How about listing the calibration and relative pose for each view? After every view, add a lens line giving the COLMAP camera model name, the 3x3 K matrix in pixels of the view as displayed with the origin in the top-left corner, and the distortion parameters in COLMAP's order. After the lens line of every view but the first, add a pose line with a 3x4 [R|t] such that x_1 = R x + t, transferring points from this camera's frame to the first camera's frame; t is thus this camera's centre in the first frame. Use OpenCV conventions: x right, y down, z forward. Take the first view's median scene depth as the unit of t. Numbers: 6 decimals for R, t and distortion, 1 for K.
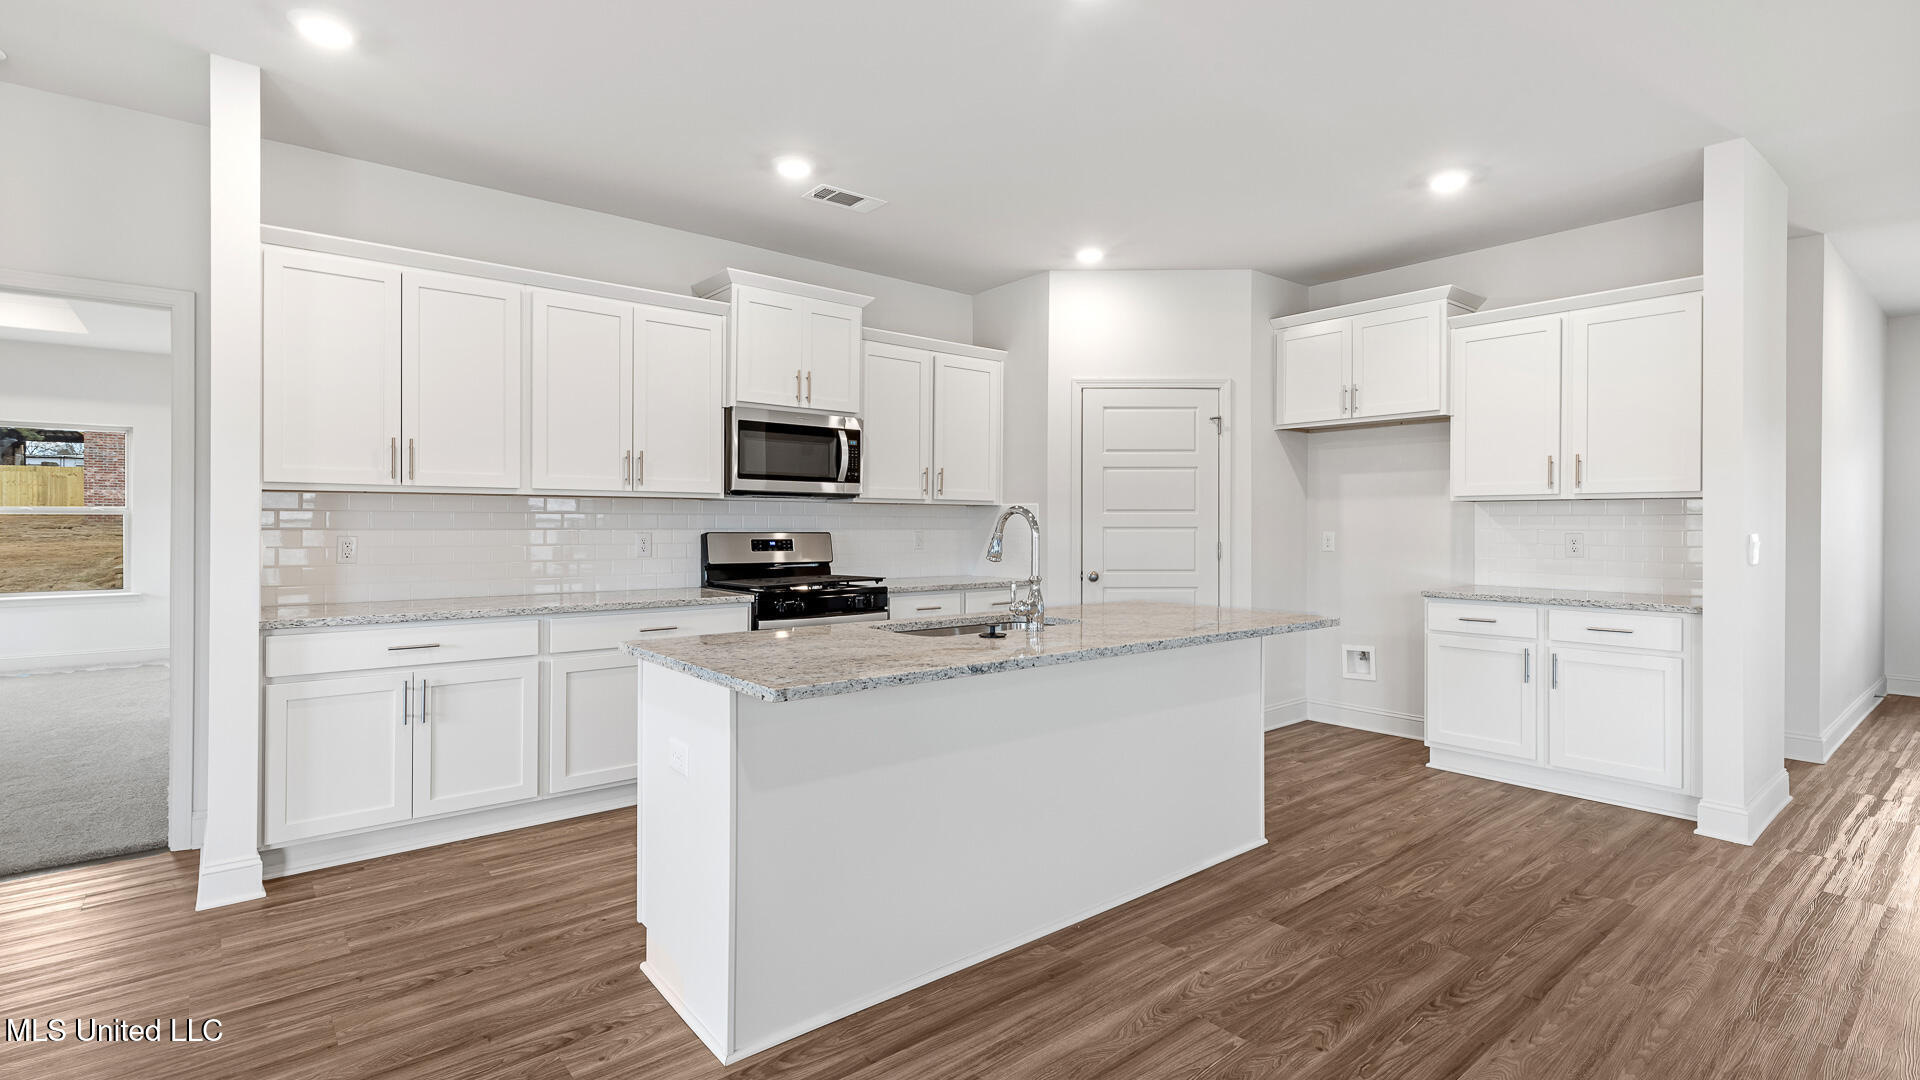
lens RADIAL K [[895.7, 0, 961.9], [0, 895.7, 522.2], [0, 0, 1]] dist [0.001315, -0.000084]
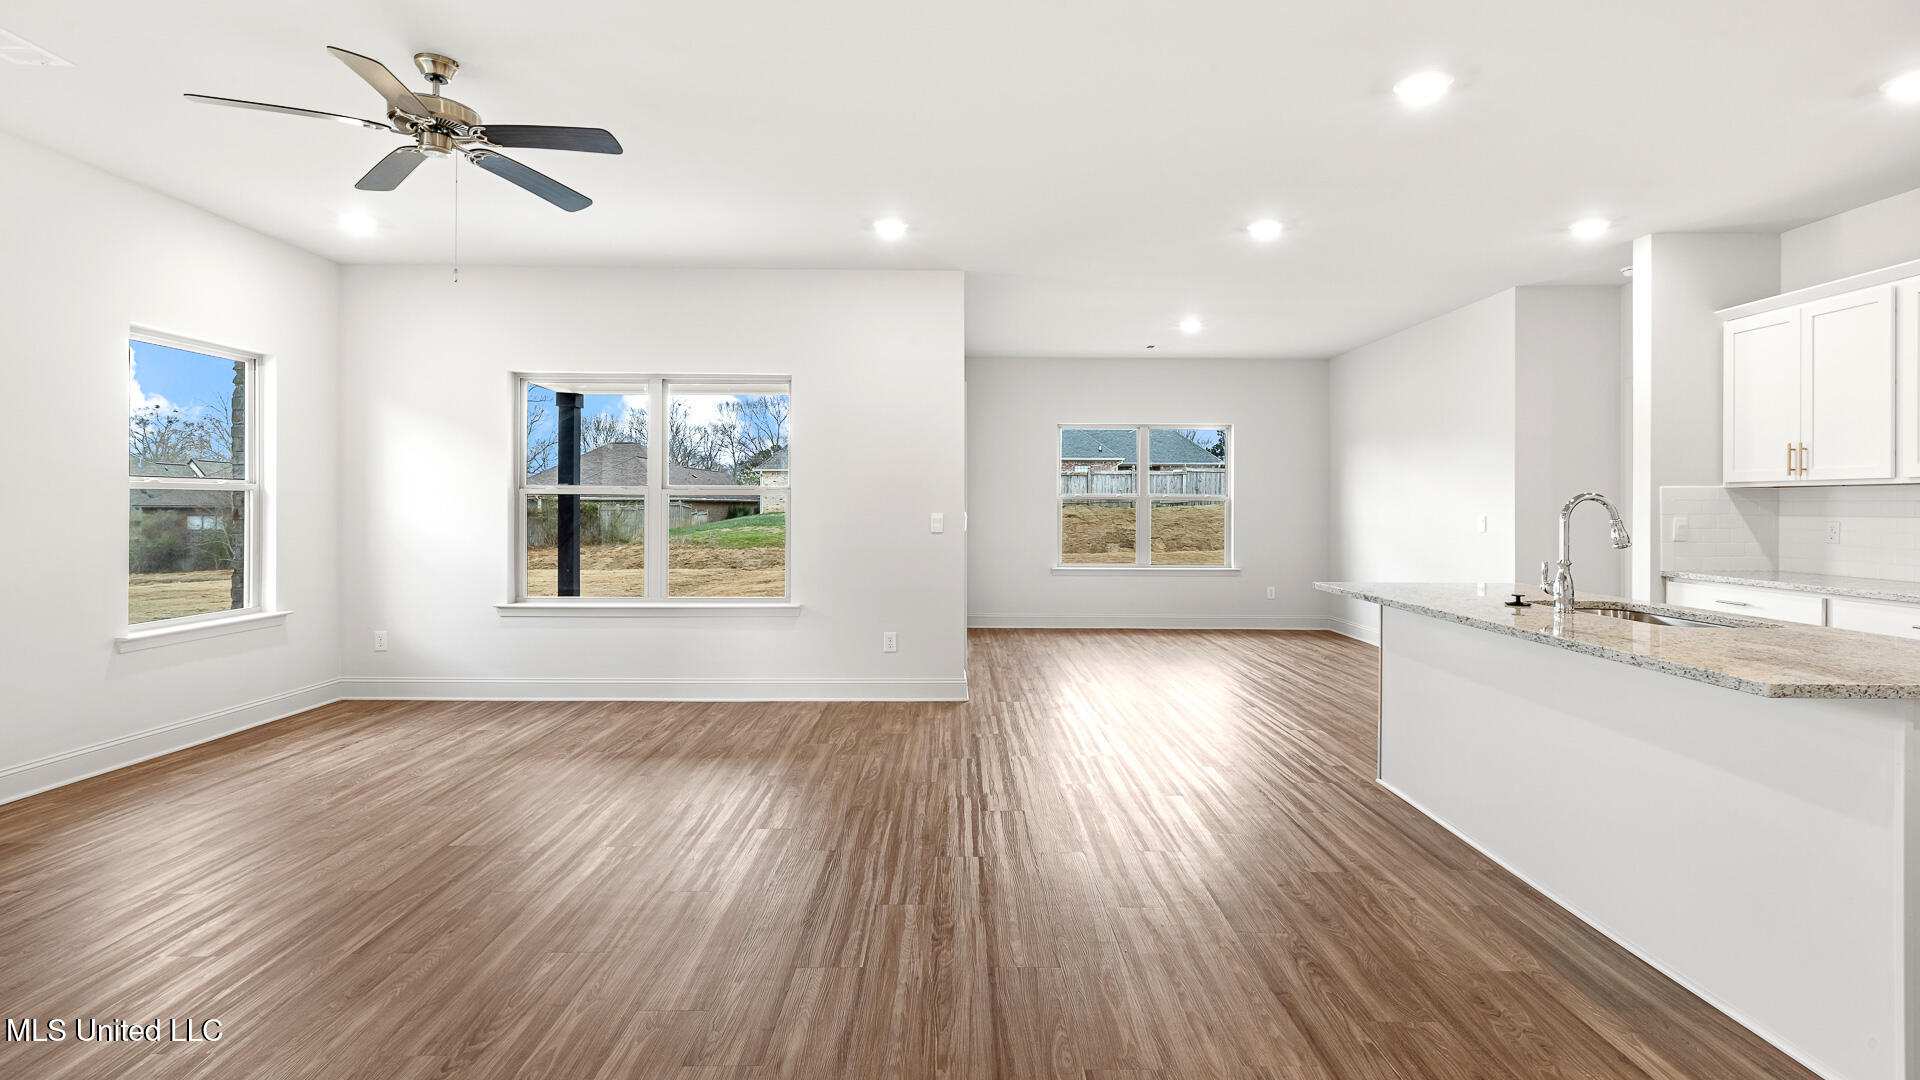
lens RADIAL K [[895.7, 0, 961.0], [0, 895.7, 525.9], [0, 0, 1]] dist [0.001315, -0.000084]
pose [[-0.638104, 0.012579, -0.769847, 1.202457], [-0.004676, 0.999785, 0.020212, 0.002519], [0.769936, 0.016497, -0.637908, 1.008954]]
